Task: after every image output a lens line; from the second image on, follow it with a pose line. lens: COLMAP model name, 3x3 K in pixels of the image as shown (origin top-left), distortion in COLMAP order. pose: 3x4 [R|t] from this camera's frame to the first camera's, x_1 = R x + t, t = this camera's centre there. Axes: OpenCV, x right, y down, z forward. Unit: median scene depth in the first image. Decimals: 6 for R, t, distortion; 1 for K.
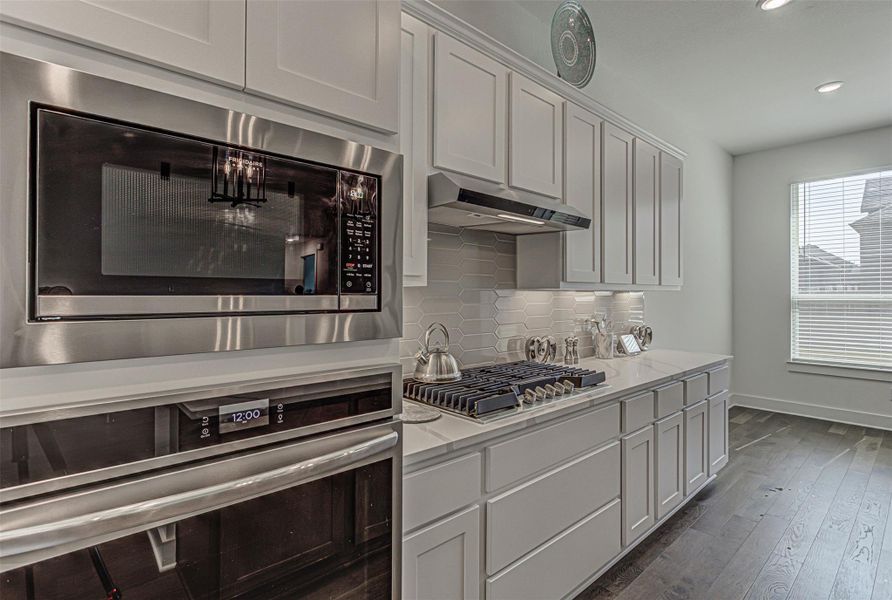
lens RADIAL K [[450.9, 0, 446.1], [0, 450.9, 298.5], [0, 0, 1]] dist [-0.019047, 0.001097]
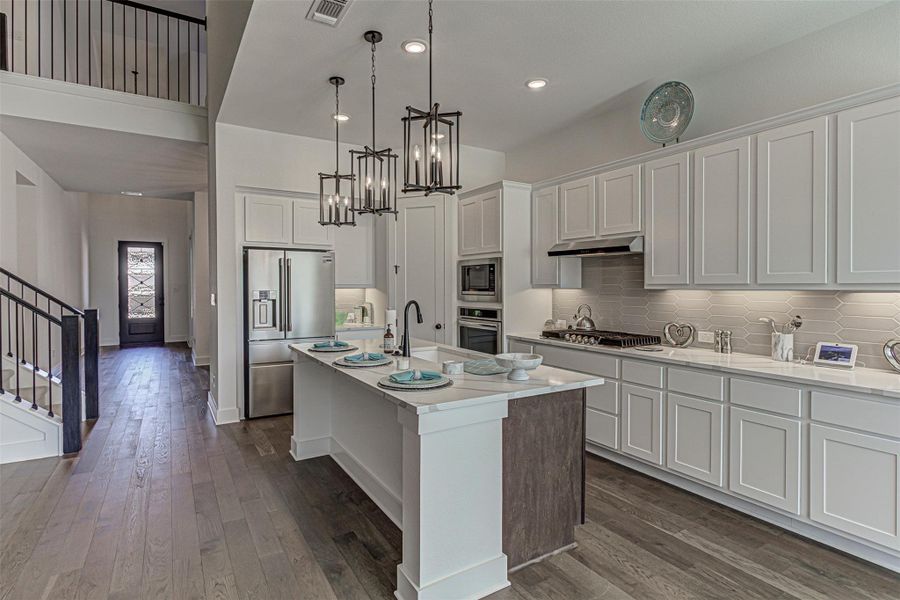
lens RADIAL K [[459.2, 0, 431.6], [0, 459.2, 301.8], [0, 0, 1]] dist [-0.004297, 0.001133]
pose [[-0.233458, 0.029087, -0.971932, 2.371086], [-0.010355, 0.999421, 0.032397, -0.025424], [0.972312, 0.017628, -0.233021, 0.801423]]
